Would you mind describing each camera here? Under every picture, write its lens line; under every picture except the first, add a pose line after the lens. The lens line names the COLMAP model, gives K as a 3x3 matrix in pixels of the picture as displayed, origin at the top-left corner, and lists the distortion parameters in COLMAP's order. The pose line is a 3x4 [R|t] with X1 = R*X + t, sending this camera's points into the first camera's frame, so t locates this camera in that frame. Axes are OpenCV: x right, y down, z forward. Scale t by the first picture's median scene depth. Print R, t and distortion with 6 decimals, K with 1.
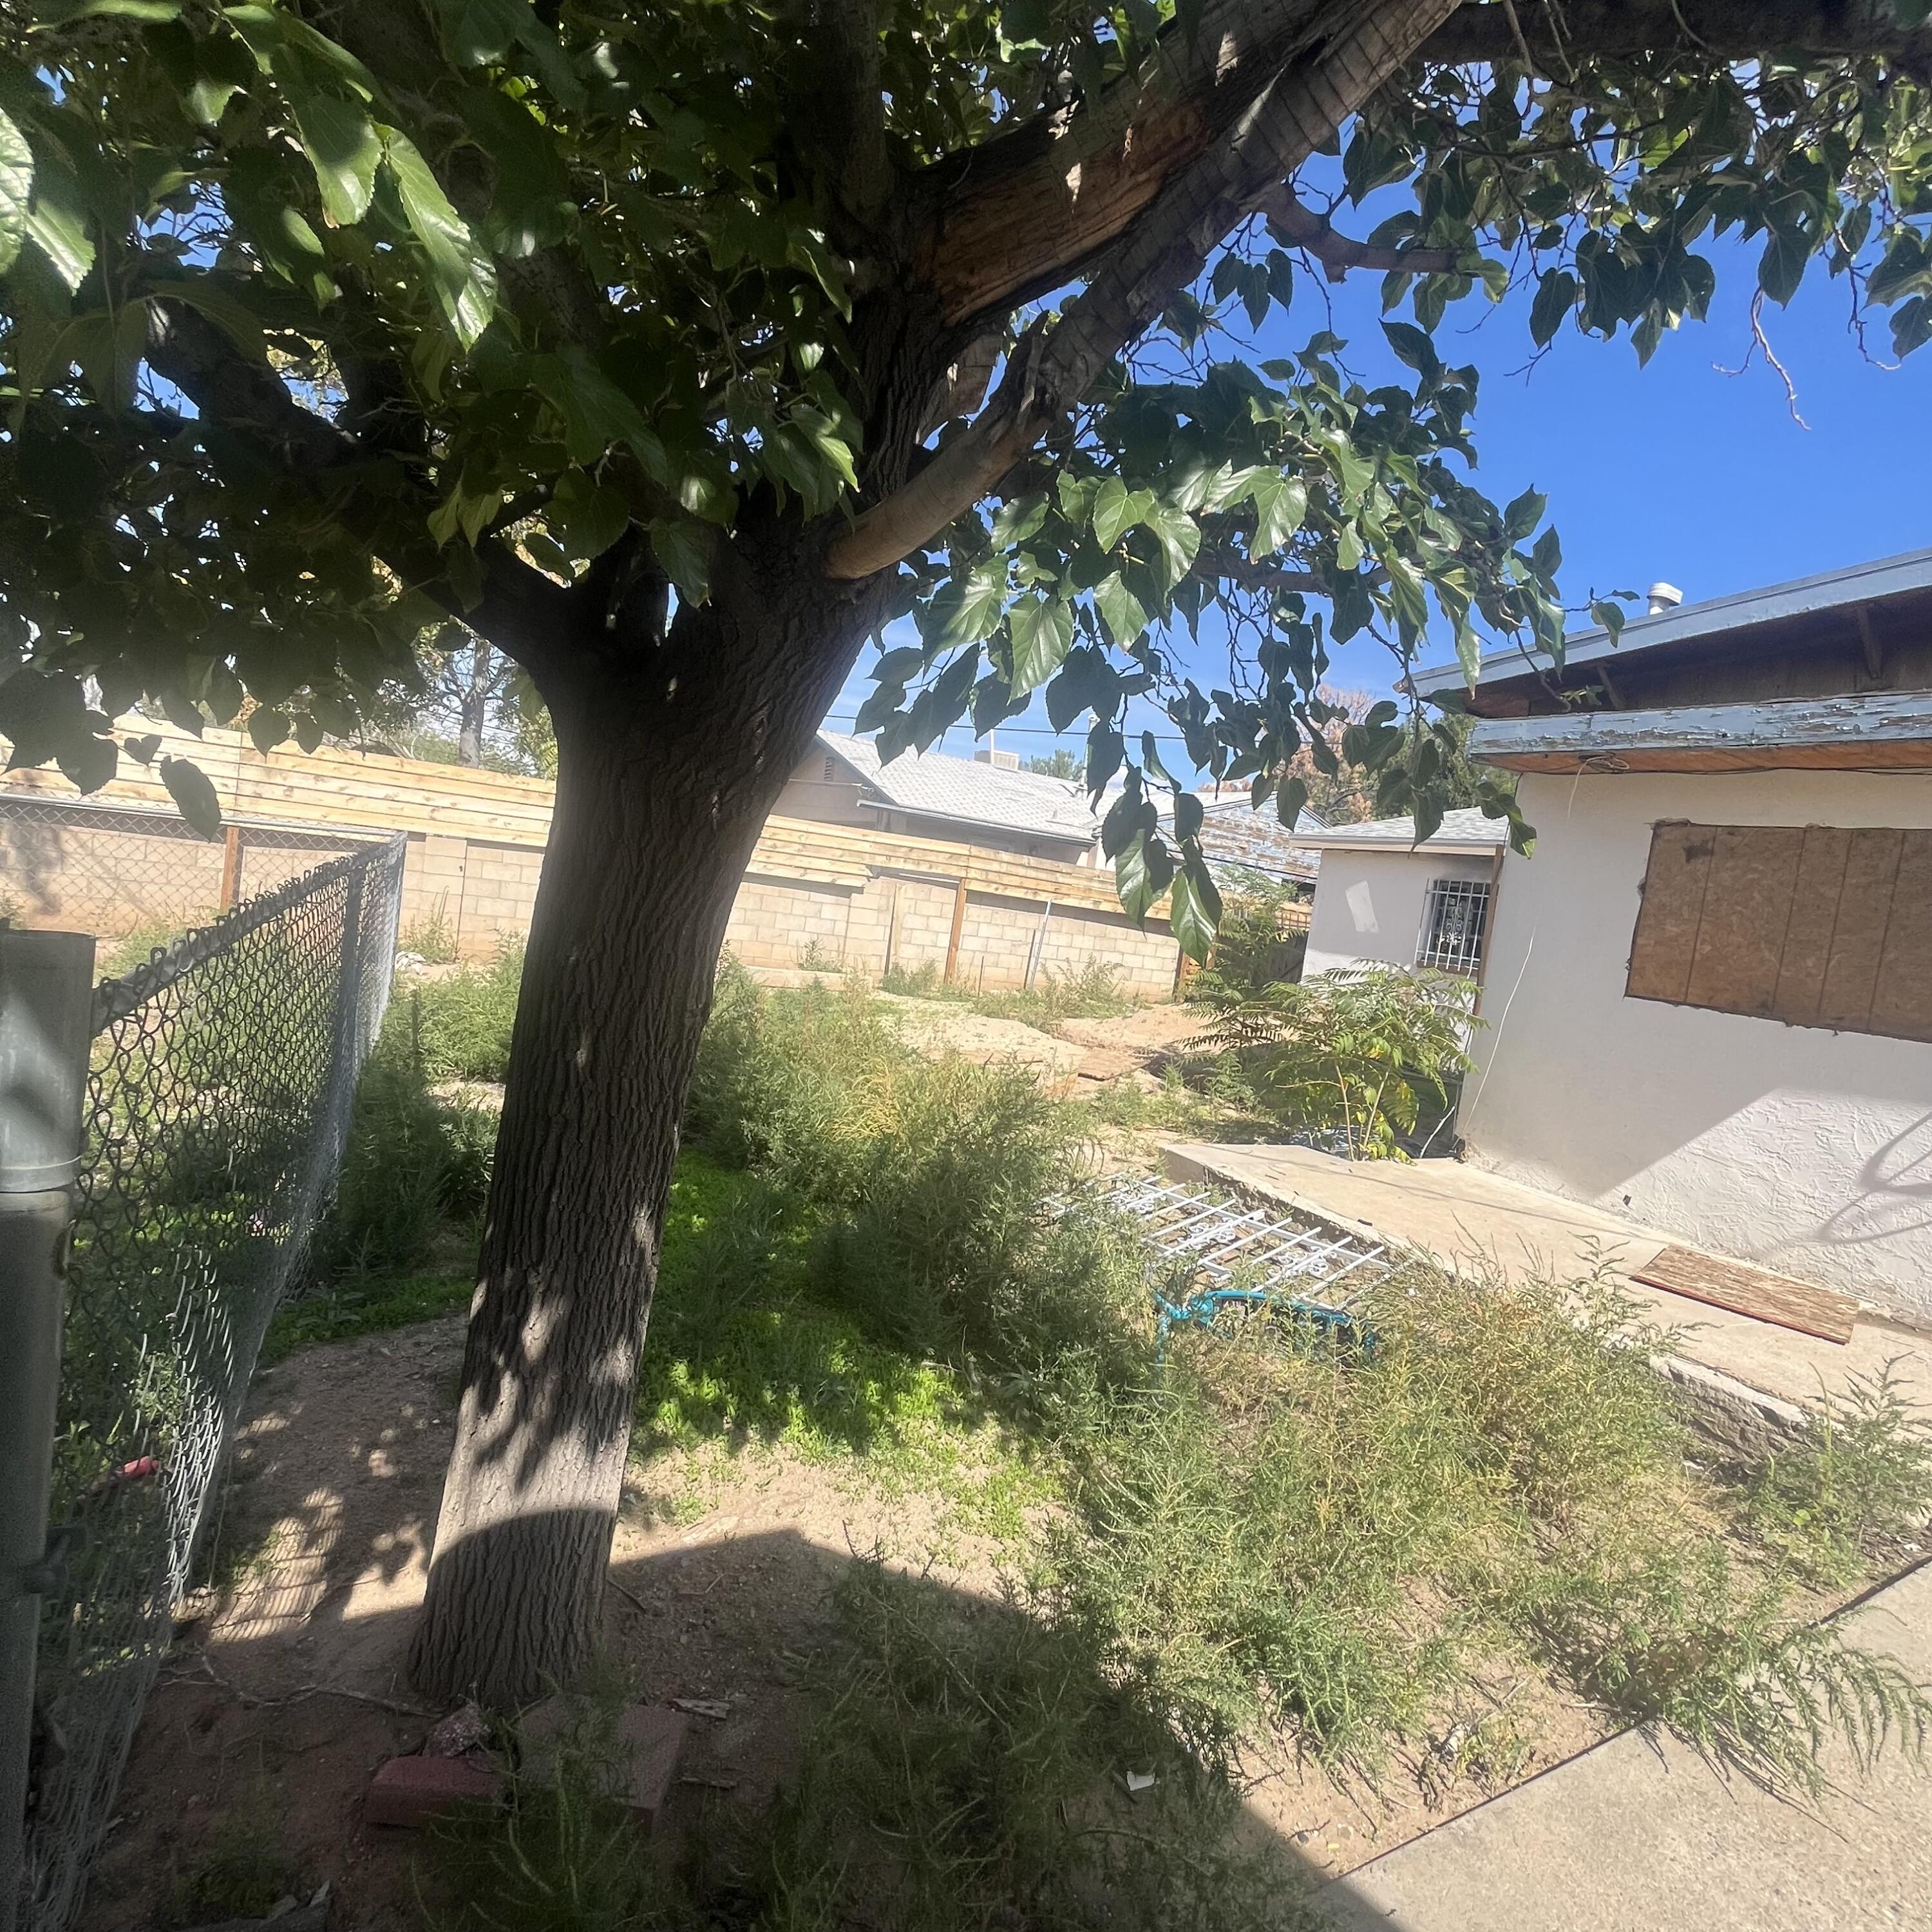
lens RADIAL K [[1036.2, 0, 972.6], [0, 1036.2, 953.9], [0, 0, 1]] dist [-0.003845, 0.000209]
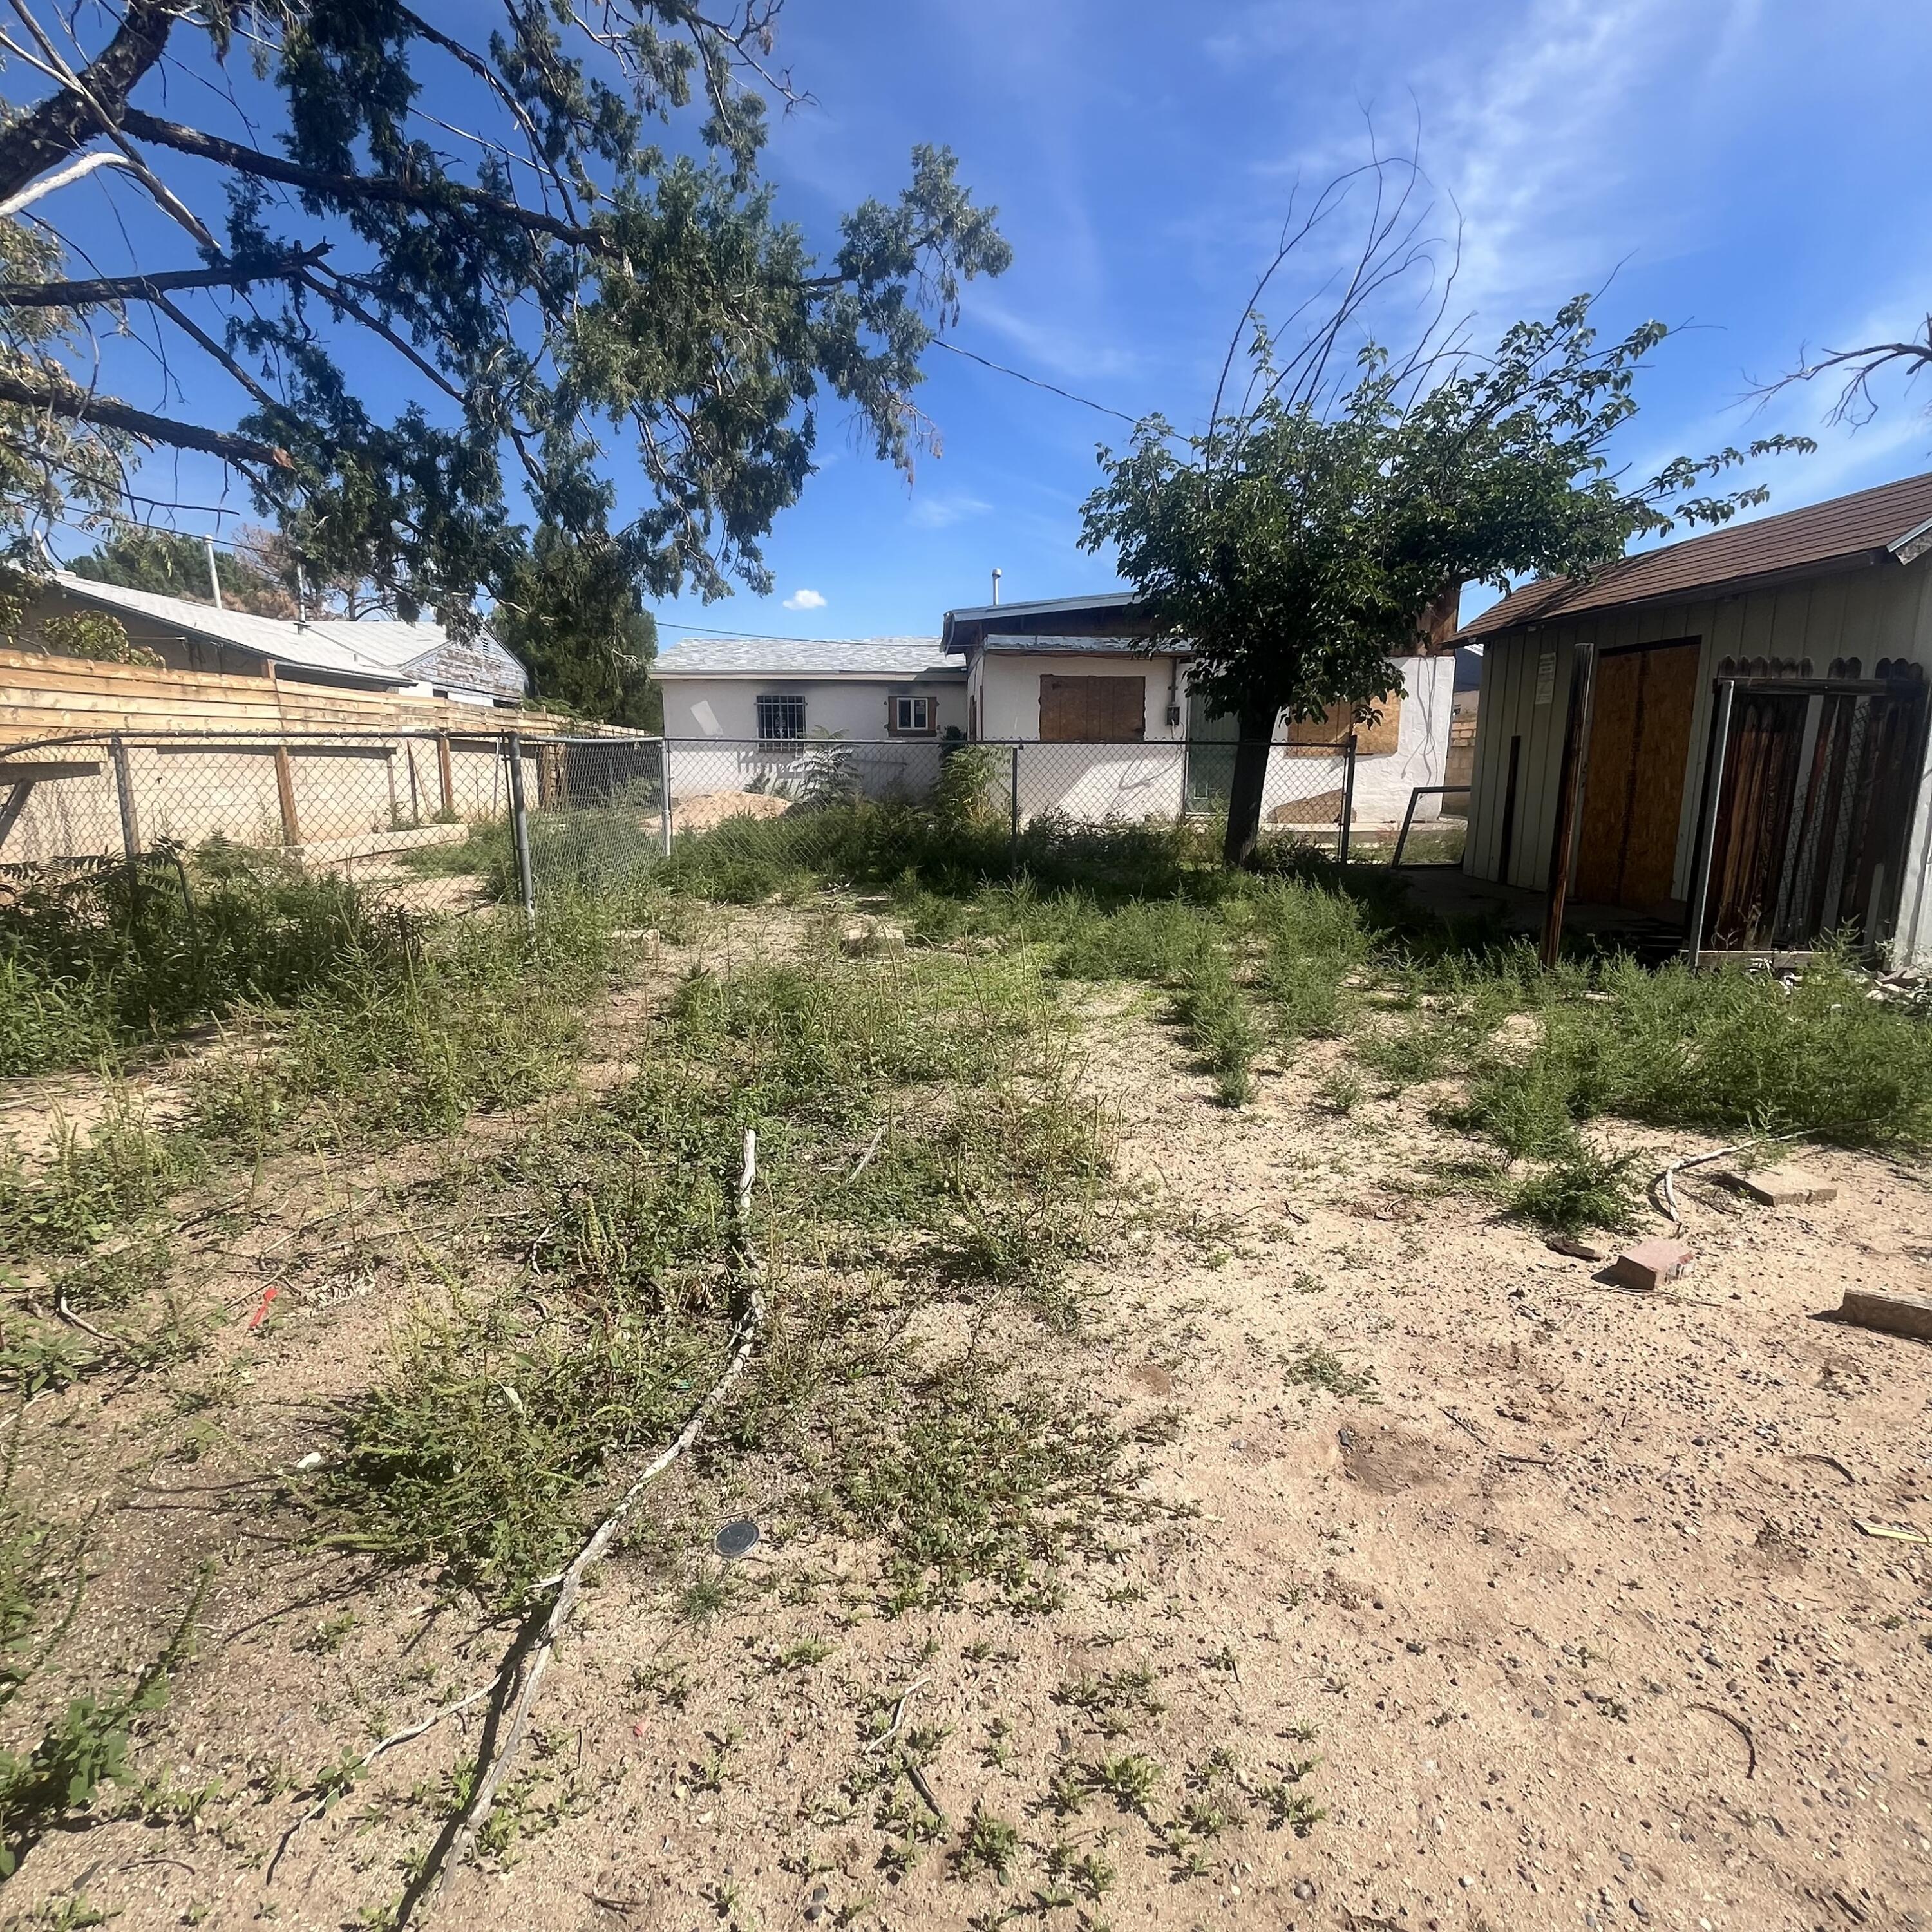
lens RADIAL K [[1032.8, 0, 959.5], [0, 1032.8, 948.4], [0, 0, 1]] dist [-0.003336, -0.000192]
pose [[0.429061, -0.297930, 0.852727, -2.117031], [0.117874, 0.954434, 0.274155, -0.234492], [-0.895551, -0.017115, 0.444629, 0.002797]]
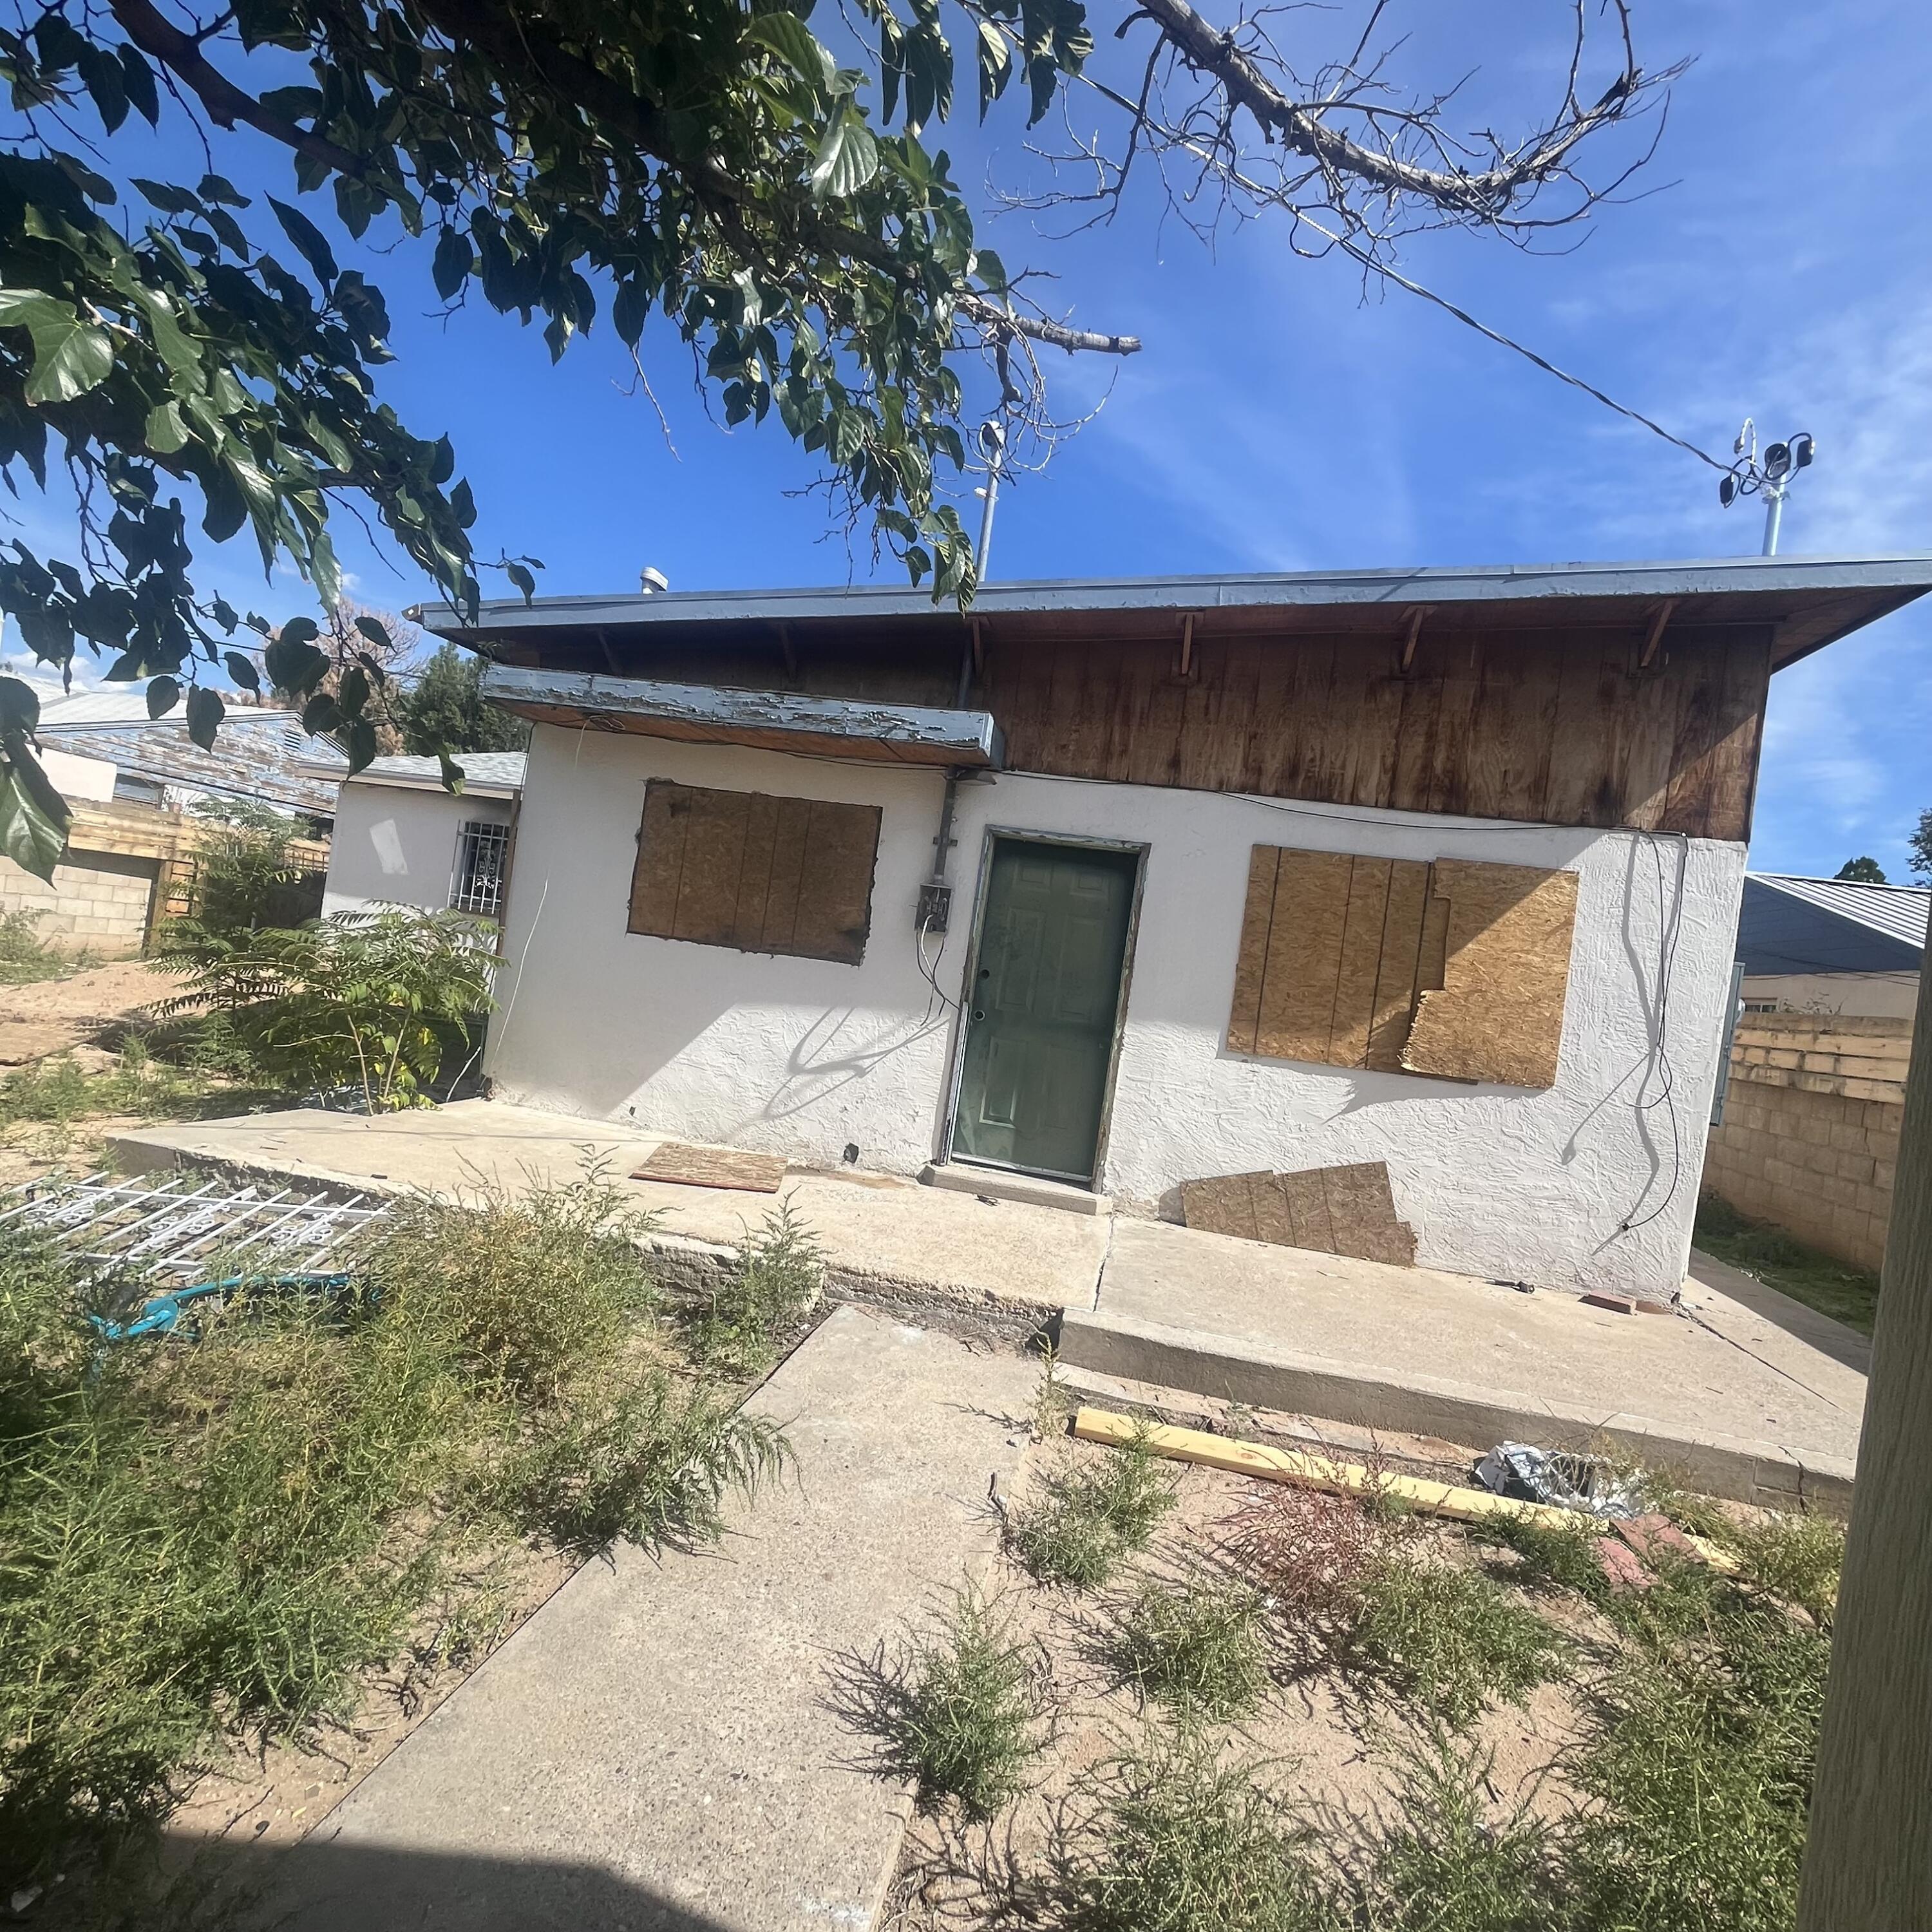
lens RADIAL K [[1036.2, 0, 972.6], [0, 1036.2, 953.9], [0, 0, 1]] dist [-0.003845, 0.000209]
pose [[0.652452, -0.043039, 0.756607, 0.022503], [0.002643, 0.998509, 0.054520, 0.003941], [-0.757825, -0.033572, 0.651593, -0.027589]]
